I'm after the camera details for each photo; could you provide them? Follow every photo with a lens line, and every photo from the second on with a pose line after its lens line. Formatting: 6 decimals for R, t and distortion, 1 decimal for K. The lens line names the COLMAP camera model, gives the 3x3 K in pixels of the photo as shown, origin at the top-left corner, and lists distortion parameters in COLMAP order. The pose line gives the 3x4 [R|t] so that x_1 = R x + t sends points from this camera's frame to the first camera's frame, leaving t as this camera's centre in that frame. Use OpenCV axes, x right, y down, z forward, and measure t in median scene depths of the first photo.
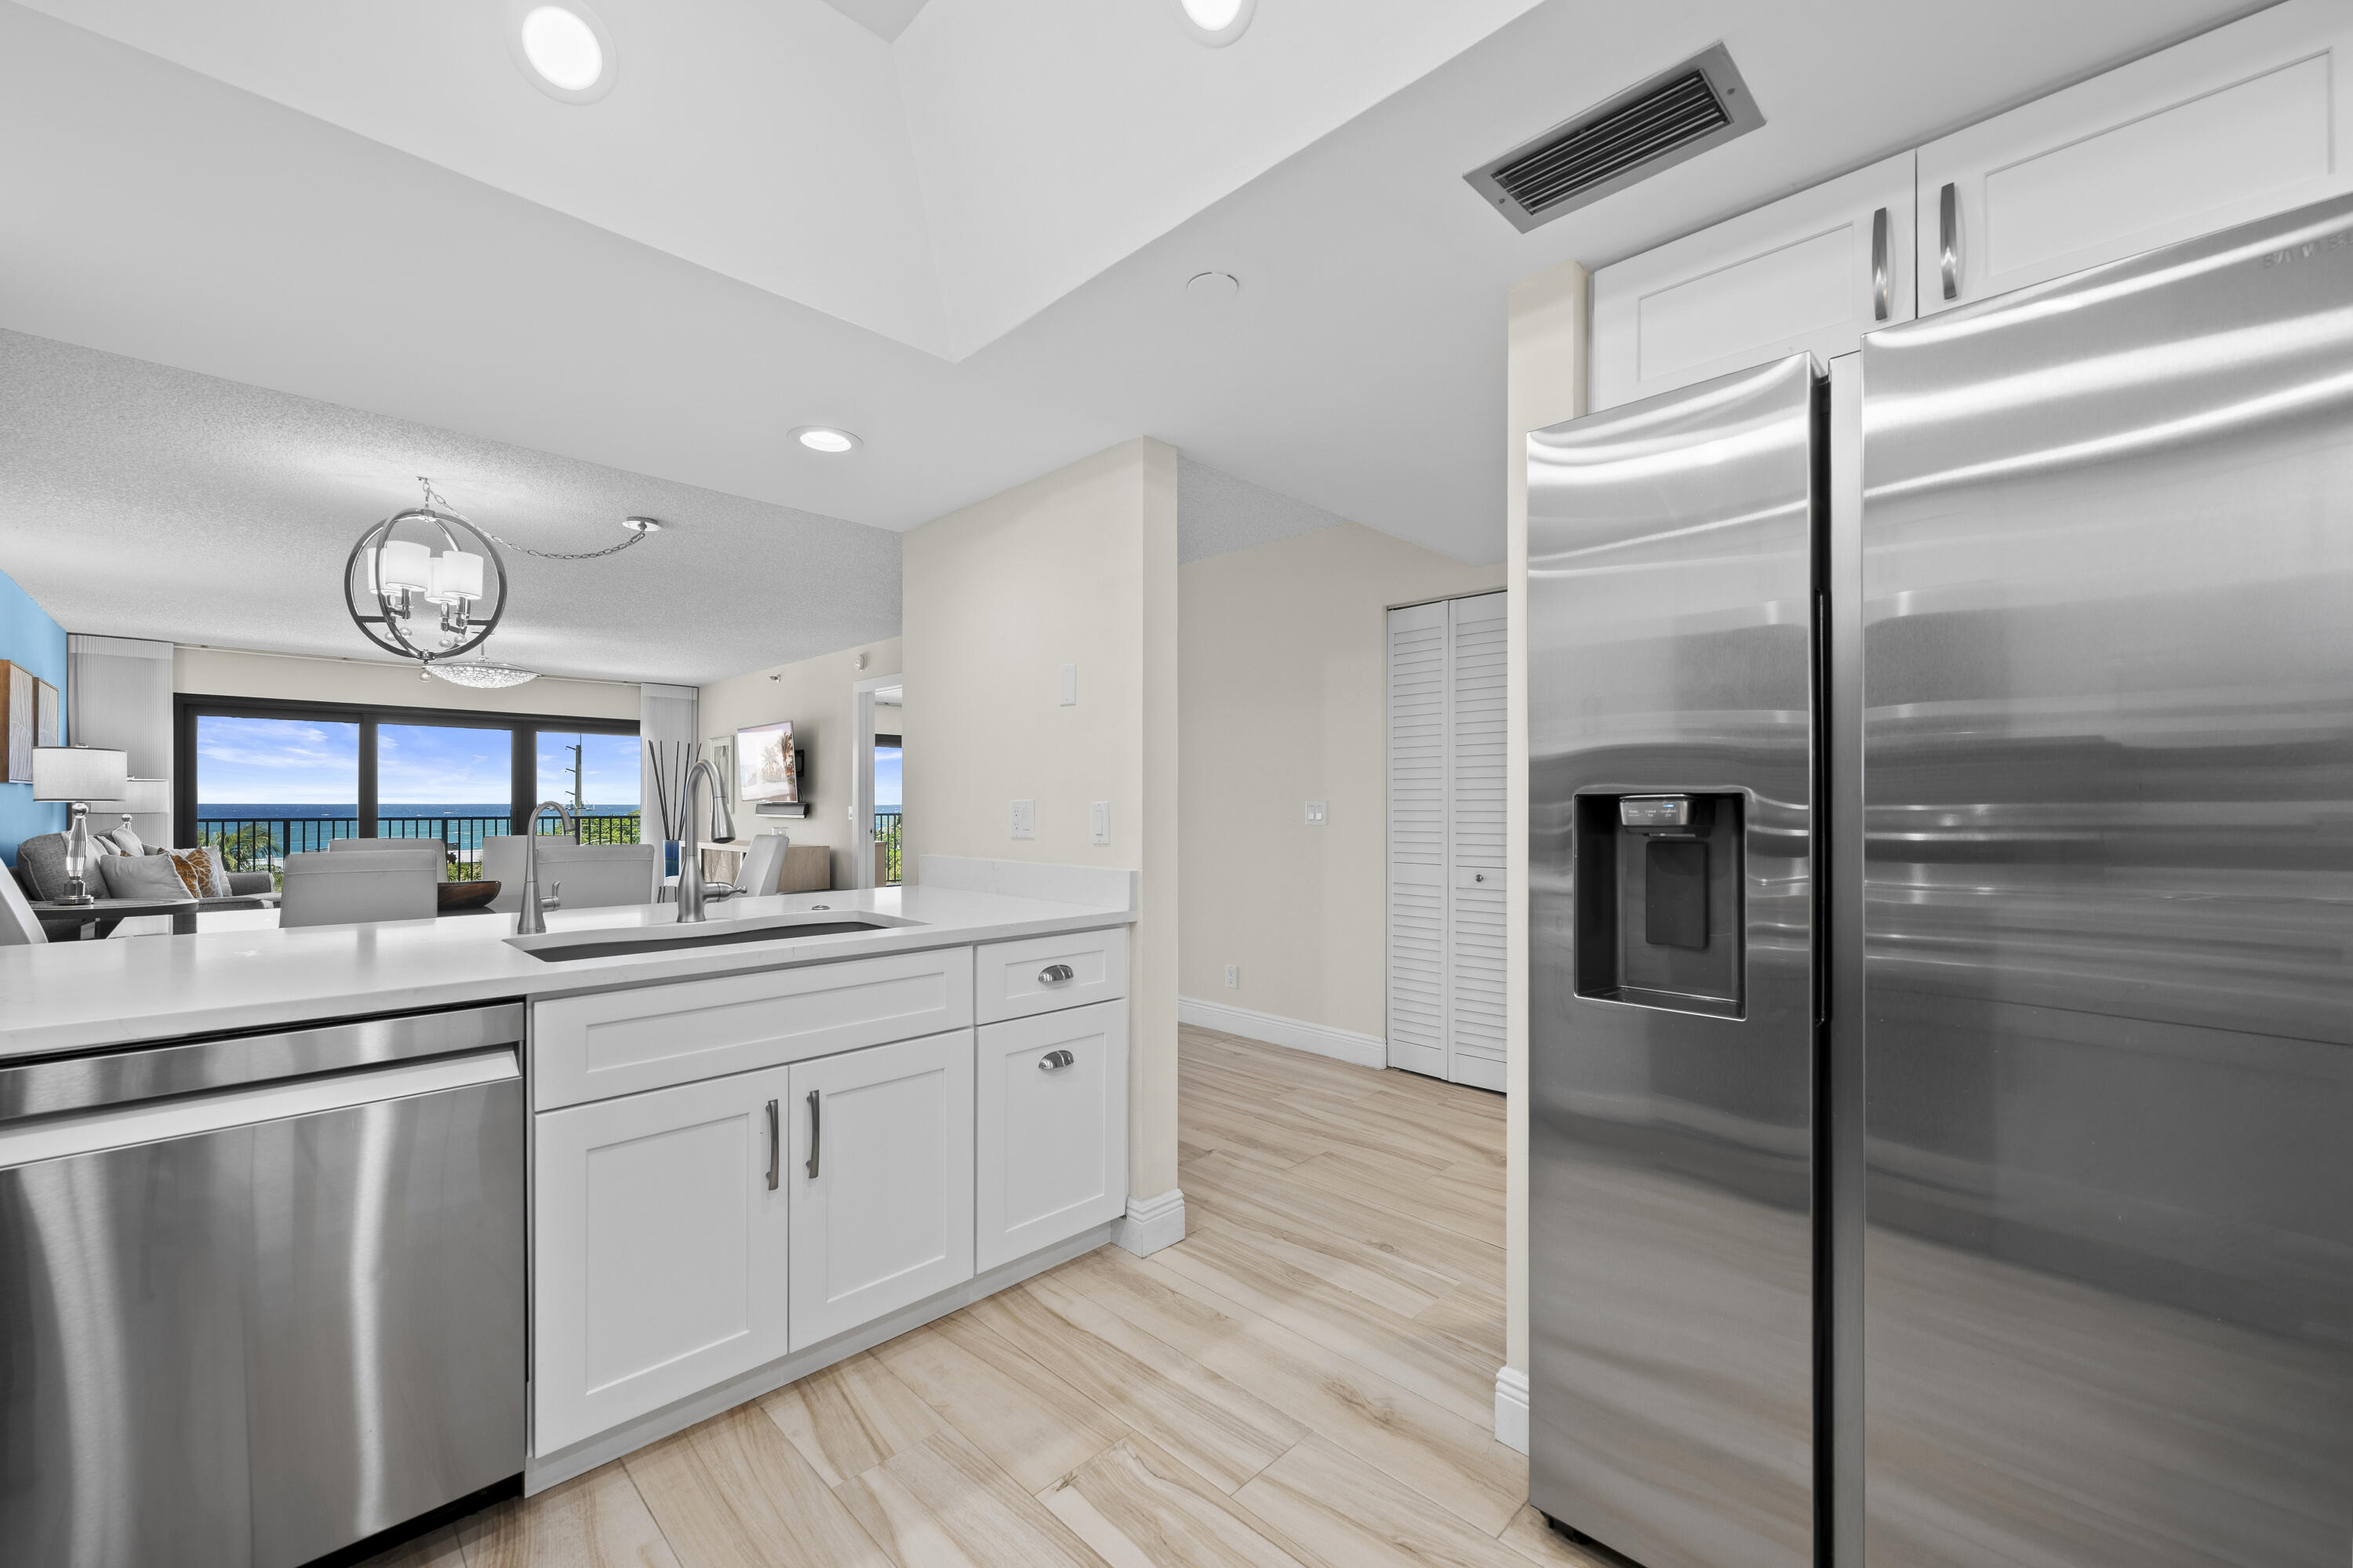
lens RADIAL K [[934.5, 0, 1177.3], [0, 934.5, 798.8], [0, 0, 1]] dist [-0.001473, -0.000412]
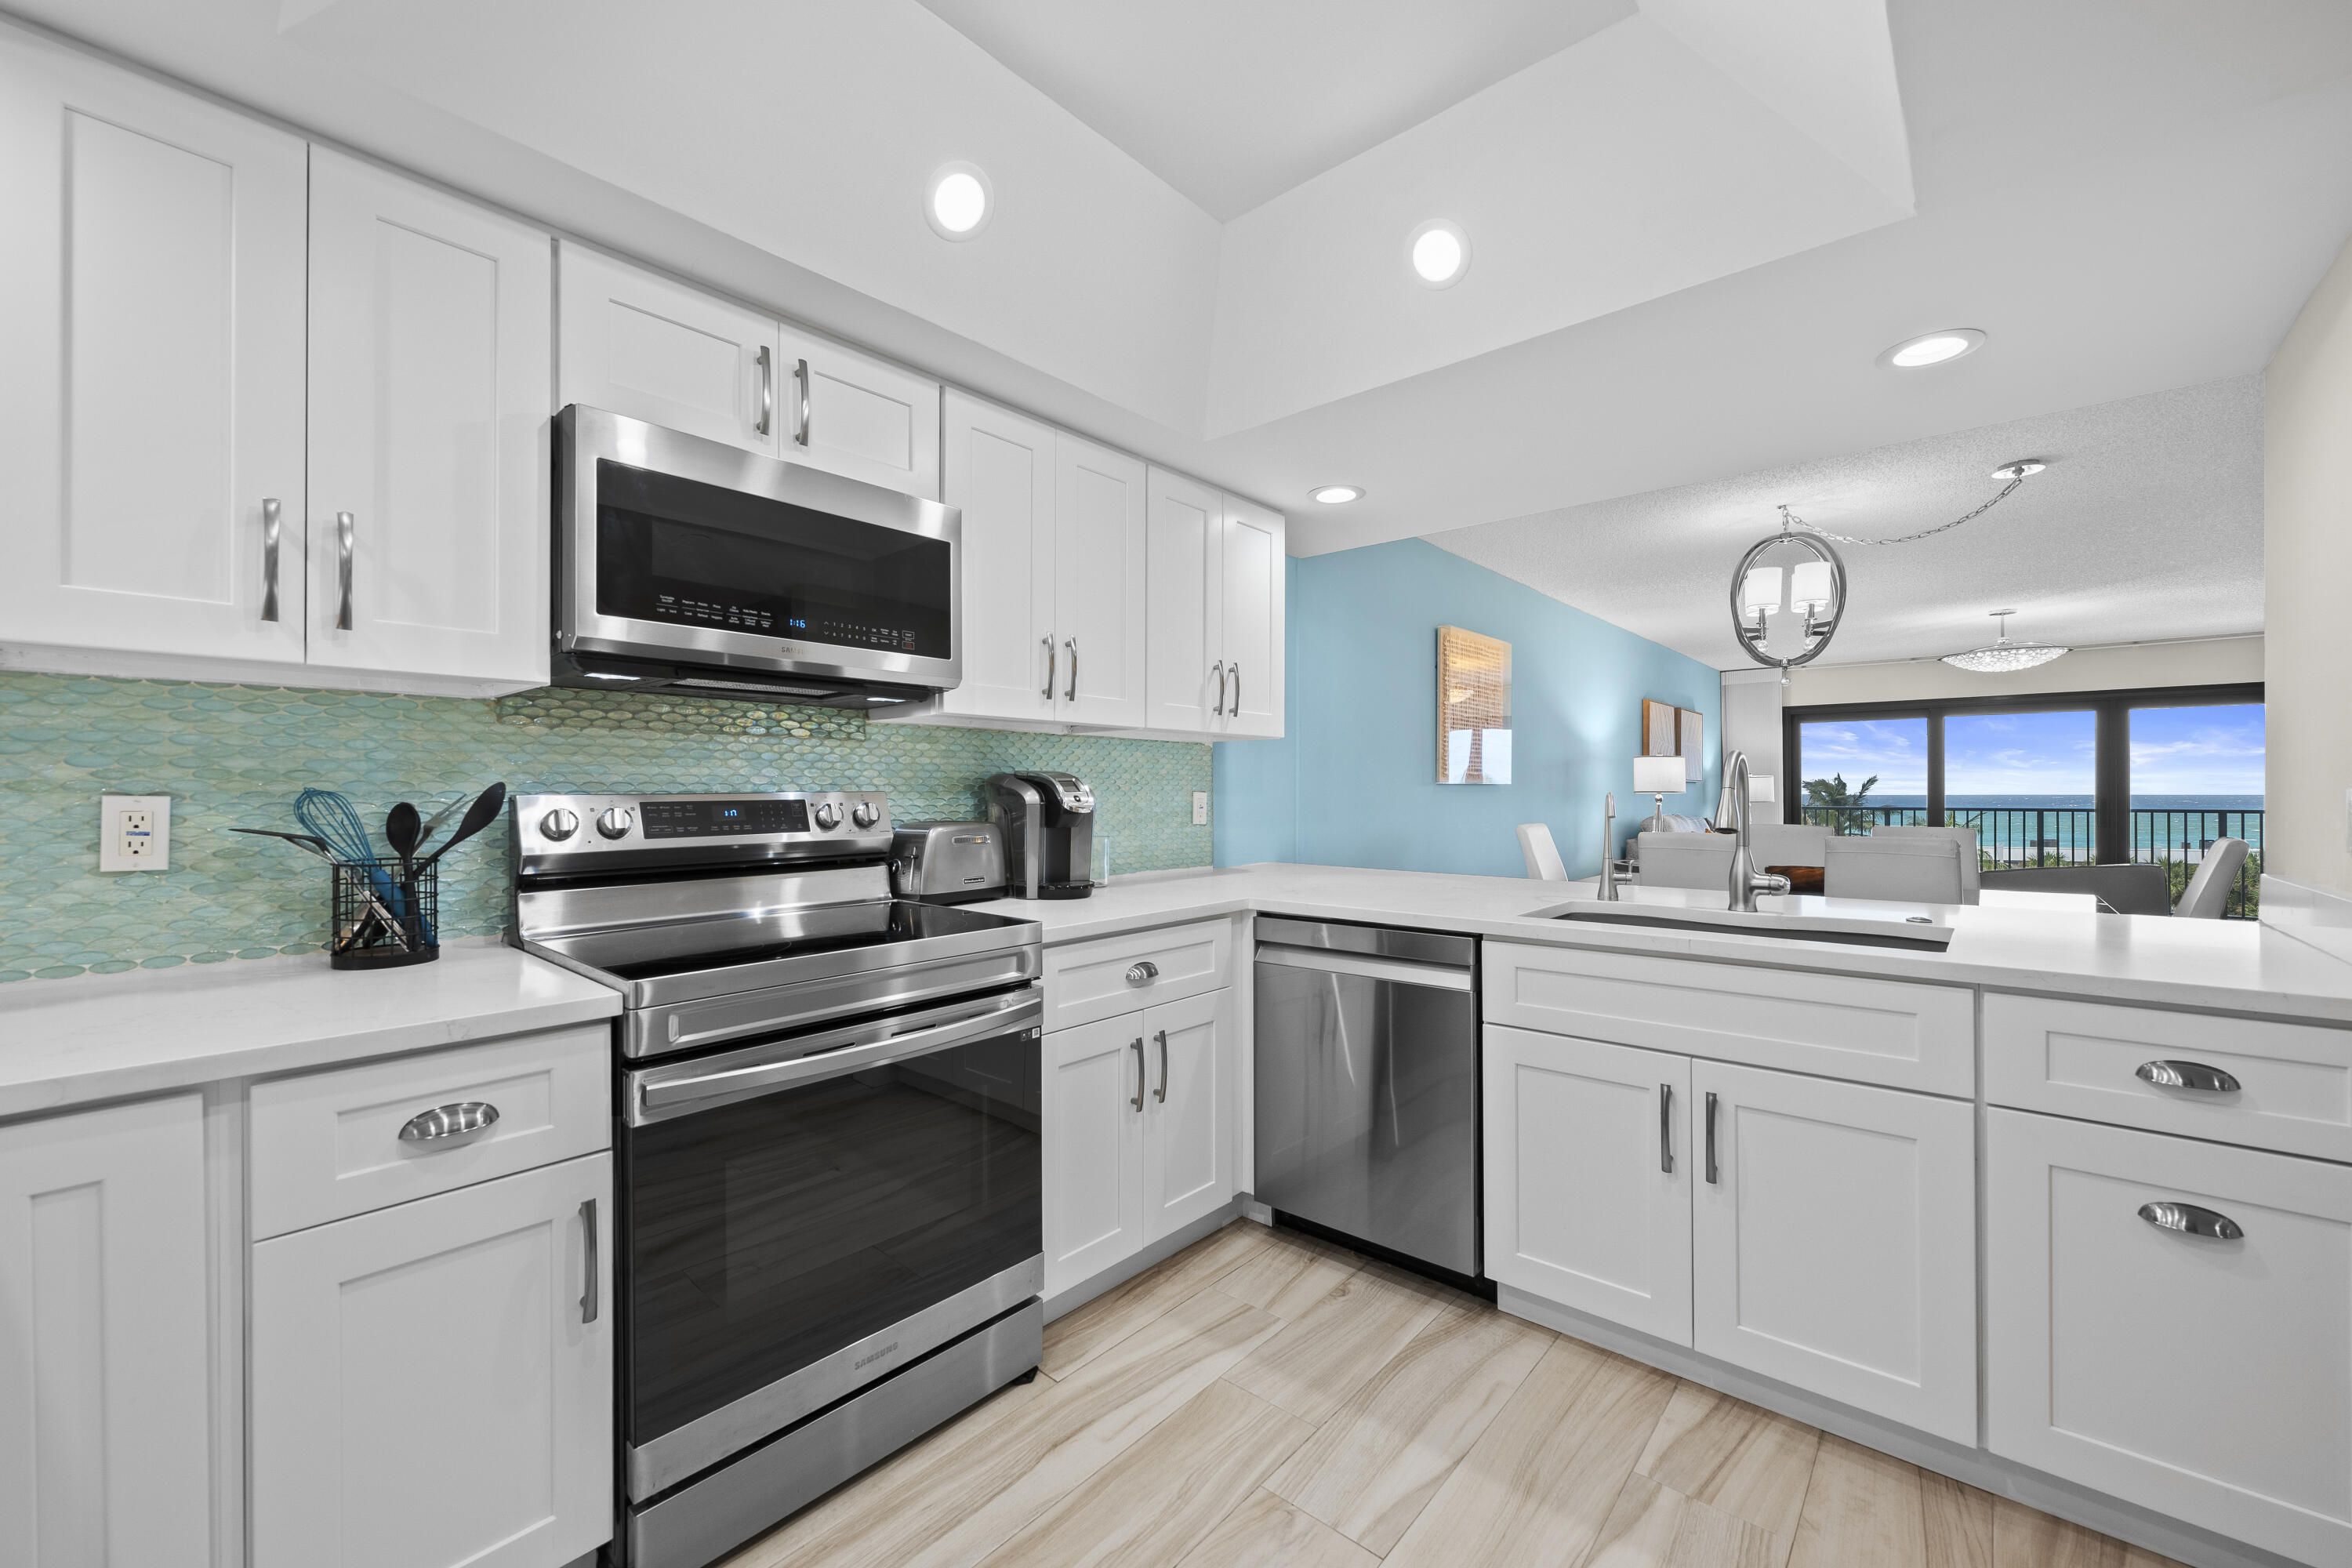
lens RADIAL K [[931.6, 0, 1173.6], [0, 931.6, 787.9], [0, 0, 1]] dist [0.000770, 0.000141]
pose [[0.063552, -0.007515, -0.997950, 0.268503], [0.005875, 0.999957, -0.007156, 0.001108], [0.997961, -0.005408, 0.063593, 0.193824]]
